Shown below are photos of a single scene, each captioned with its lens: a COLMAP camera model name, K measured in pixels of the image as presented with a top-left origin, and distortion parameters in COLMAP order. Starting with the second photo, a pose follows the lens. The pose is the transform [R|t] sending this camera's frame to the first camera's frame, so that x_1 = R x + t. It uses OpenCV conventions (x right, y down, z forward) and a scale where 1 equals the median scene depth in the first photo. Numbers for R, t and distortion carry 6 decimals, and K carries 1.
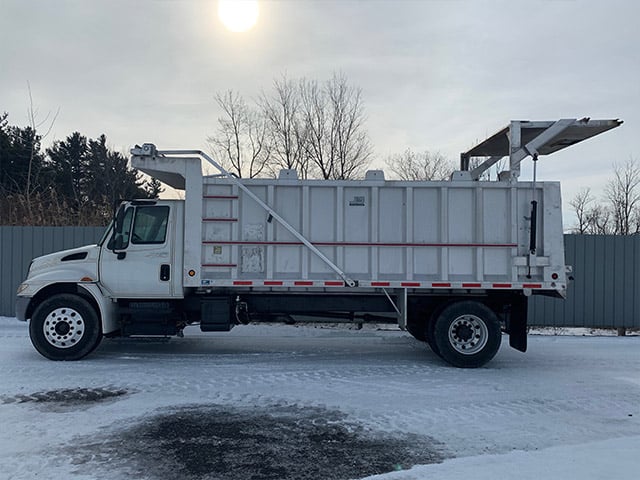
lens RADIAL K [[494.8, 0, 320.9], [0, 494.8, 235.6], [0, 0, 1]] dist [0.029949, -0.020138]
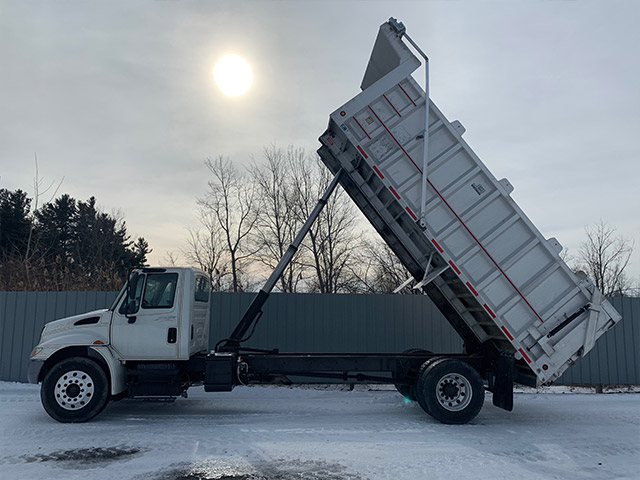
lens RADIAL K [[494.8, 0, 323.9], [0, 494.8, 224.2], [0, 0, 1]] dist [0.029949, -0.020138]
pose [[0.999350, -0.000083, 0.036048, -0.024810], [0.005204, 0.989855, -0.141989, -0.010210], [-0.035671, 0.142084, 0.989212, -0.112260]]
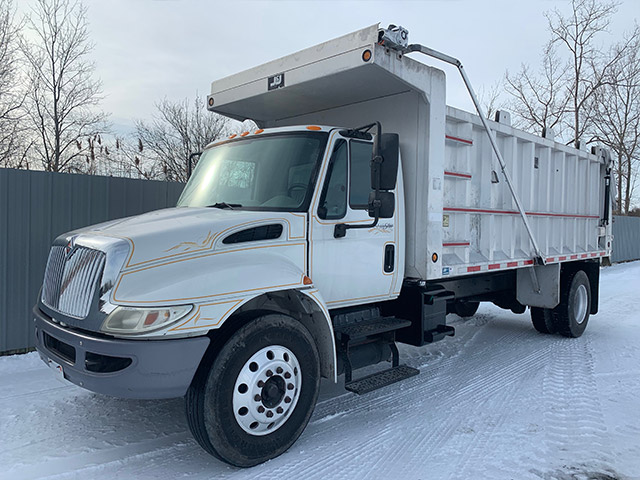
lens RADIAL K [[494.8, 0, 322.8], [0, 494.8, 235.2], [0, 0, 1]] dist [0.029949, -0.020138]
pose [[0.719743, -0.017254, 0.694026, -0.781174], [-0.031366, 0.997862, 0.057335, 0.016125], [-0.693532, -0.063035, 0.717663, 0.641046]]
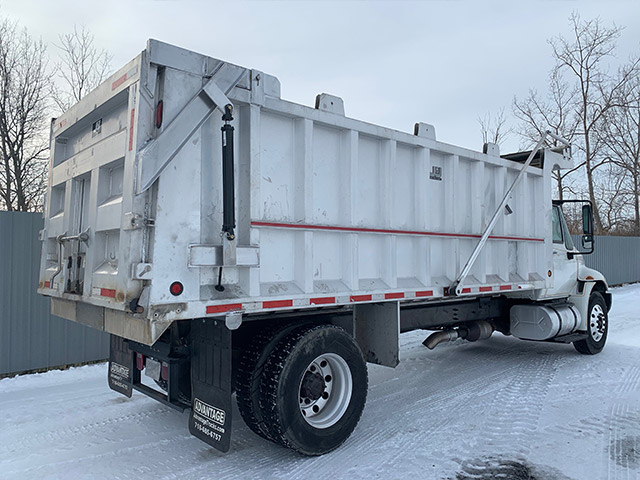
lens RADIAL K [[494.8, 0, 321.2], [0, 494.8, 233.8], [0, 0, 1]] dist [0.029949, -0.020138]
pose [[0.752415, 0.003452, 0.658681, -0.796880], [-0.005767, 0.999982, 0.001347, 0.006166], [-0.658664, -0.004812, 0.752421, 0.514511]]
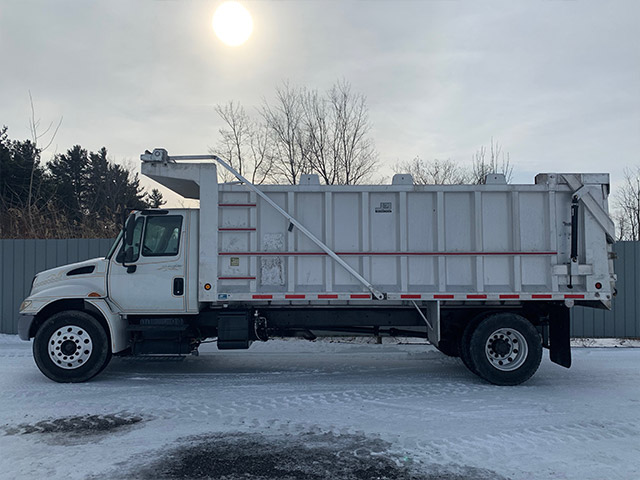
lens RADIAL K [[494.8, 0, 321.1], [0, 494.8, 240.8], [0, 0, 1]] dist [0.029949, -0.020138]
pose [[0.999932, -0.011679, 0.000193, -0.046458], [0.011680, 0.999864, -0.011634, 0.003146], [-0.000057, 0.011636, 0.999932, 0.070069]]
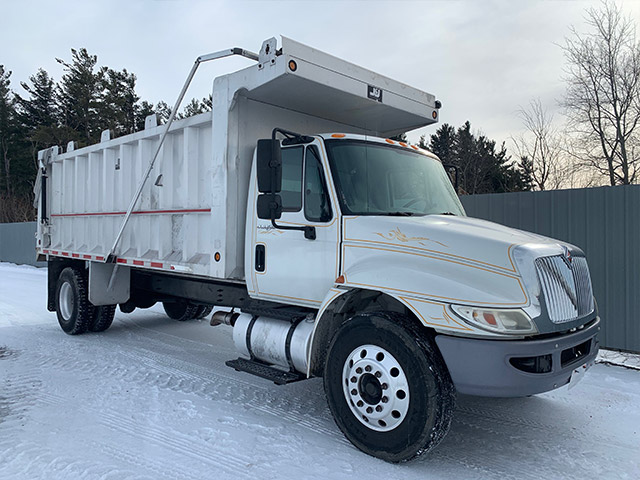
lens RADIAL K [[494.8, 0, 319.9], [0, 494.8, 236.5], [0, 0, 1]] dist [0.029949, -0.020138]
pose [[0.697644, -0.012399, -0.716337, 0.669827], [0.034413, 0.999276, 0.016219, 0.045343], [0.715617, -0.035967, 0.697566, 0.575159]]
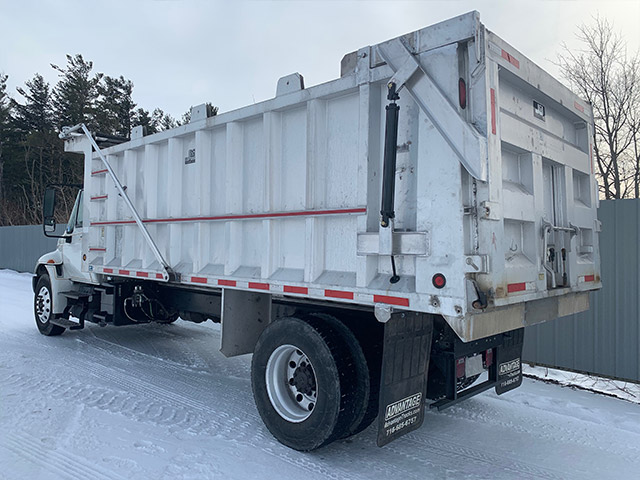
lens RADIAL K [[494.8, 0, 320.6], [0, 494.8, 234.1], [0, 0, 1]] dist [0.029949, -0.020138]
pose [[0.699340, -0.016875, -0.714590, 0.693229], [0.013940, 0.999853, -0.009969, 0.046976], [0.714653, -0.002990, 0.699473, 0.654260]]
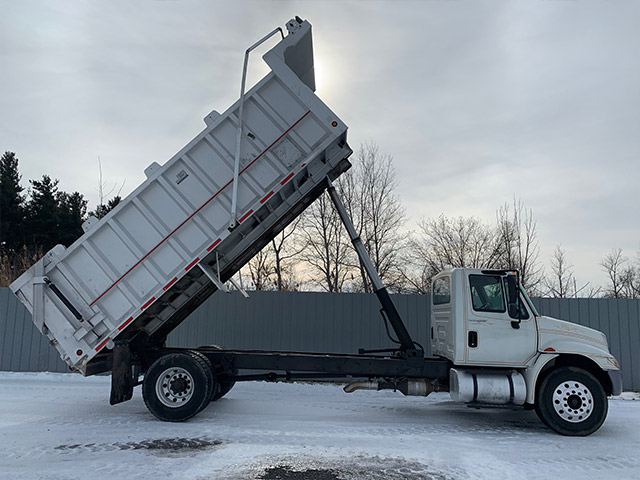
lens RADIAL K [[494.8, 0, 322.5], [0, 494.8, 229.7], [0, 0, 1]] dist [0.029949, -0.020138]
pose [[0.998980, -0.001623, -0.045126, -0.087908], [-0.004341, 0.991274, -0.131748, -0.008982], [0.044946, 0.131809, 0.990256, -0.121060]]
